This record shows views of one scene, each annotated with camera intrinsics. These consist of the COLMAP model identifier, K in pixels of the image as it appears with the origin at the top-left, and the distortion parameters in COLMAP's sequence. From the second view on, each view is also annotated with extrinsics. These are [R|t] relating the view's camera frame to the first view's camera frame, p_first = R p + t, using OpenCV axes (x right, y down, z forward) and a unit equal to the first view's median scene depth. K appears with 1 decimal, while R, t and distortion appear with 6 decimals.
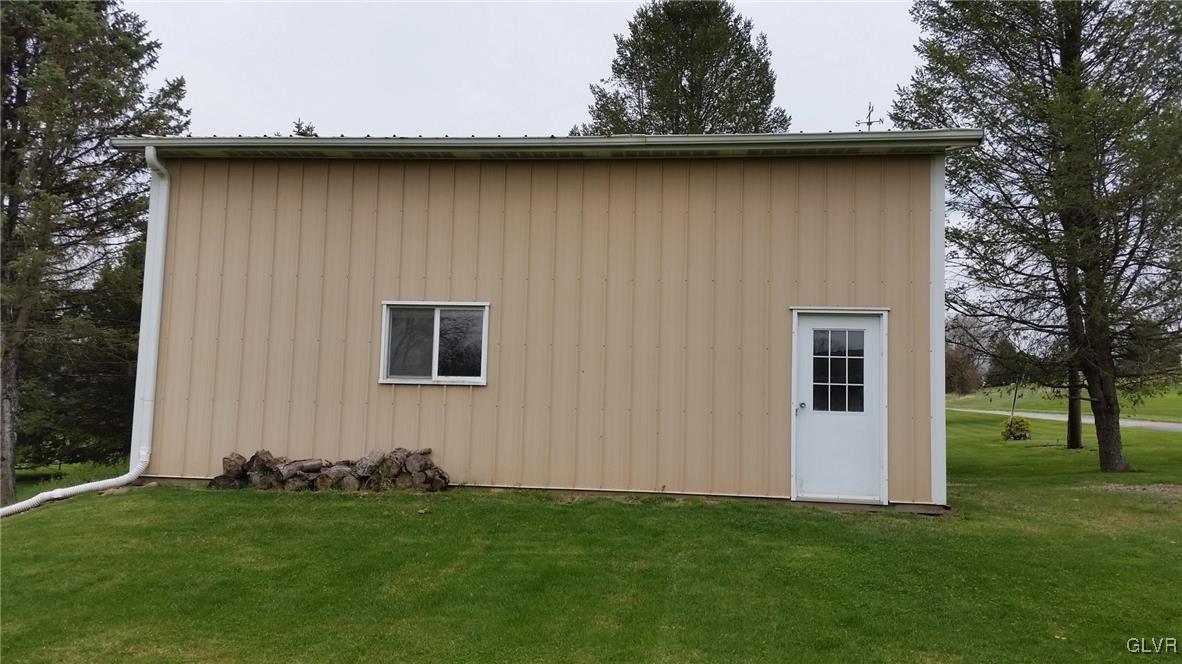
lens RADIAL K [[966.7, 0, 592.5], [0, 966.7, 348.7], [0, 0, 1]] dist [0.098876, 0.001255]
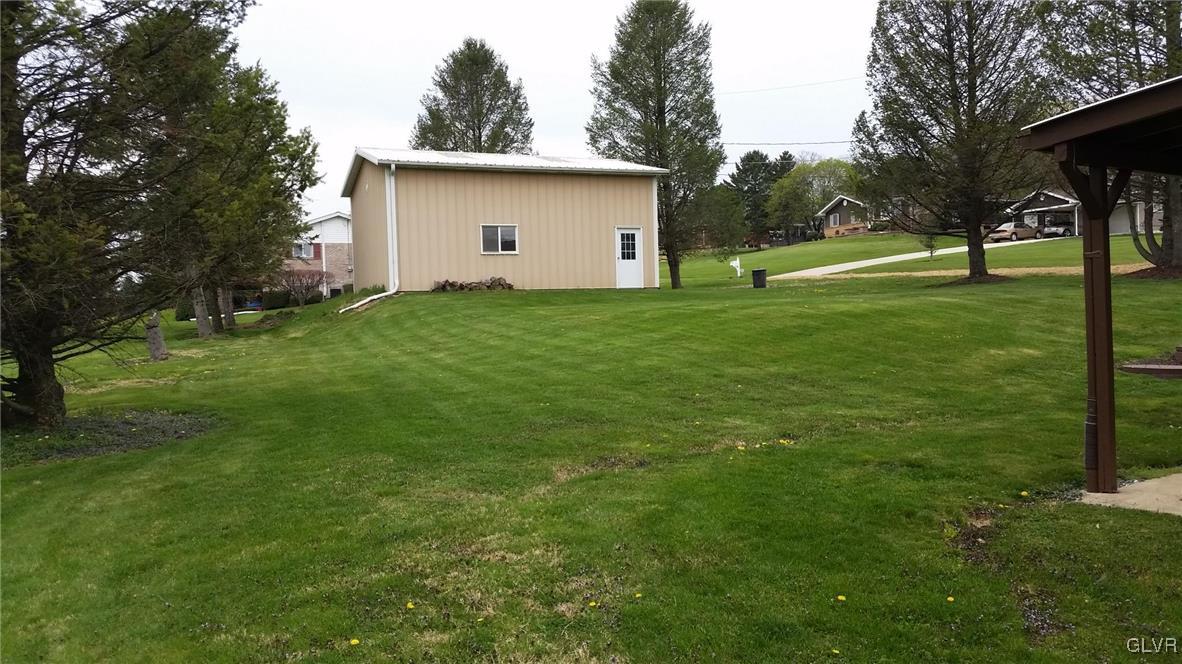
lens RADIAL K [[966.7, 0, 592.5], [0, 966.7, 348.7], [0, 0, 1]] dist [0.098876, 0.001255]
pose [[0.882151, -0.067188, 0.466149, -1.264947], [0.014211, 0.993118, 0.116249, -0.014302], [-0.470752, -0.095924, 0.877035, -1.630651]]
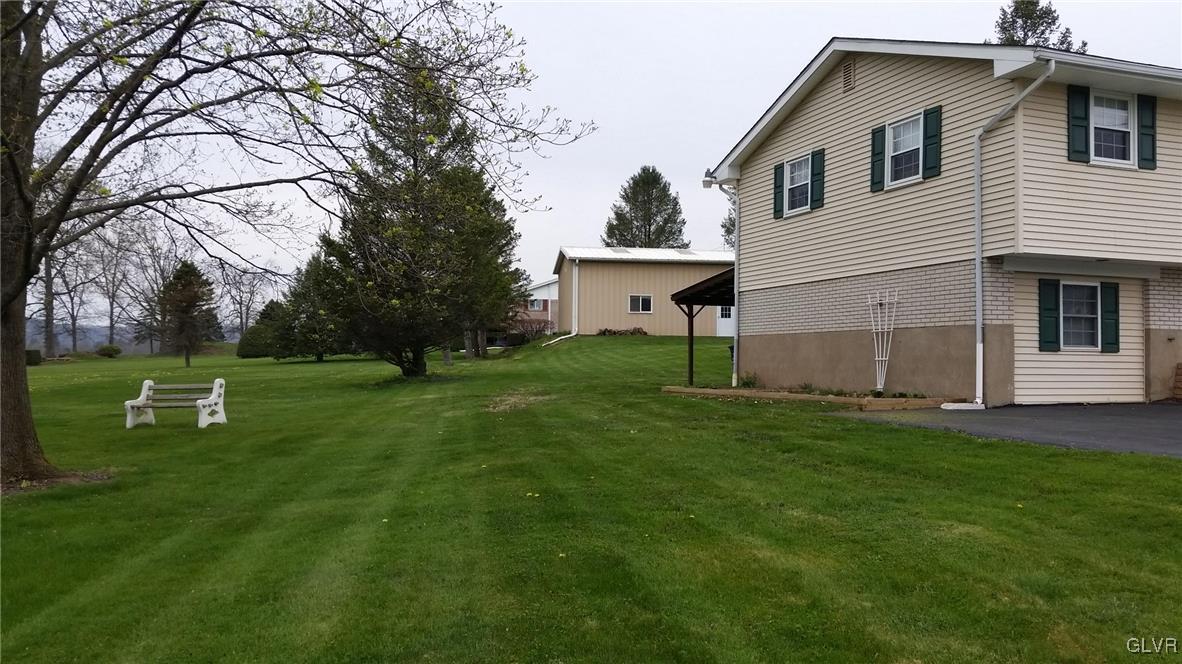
lens RADIAL K [[966.7, 0, 592.5], [0, 966.7, 348.7], [0, 0, 1]] dist [0.098876, 0.001255]
pose [[0.970540, -0.016466, 0.240378, -1.488095], [0.000682, 0.997846, 0.065600, -0.096109], [-0.240941, -0.063503, 0.968460, -3.382084]]
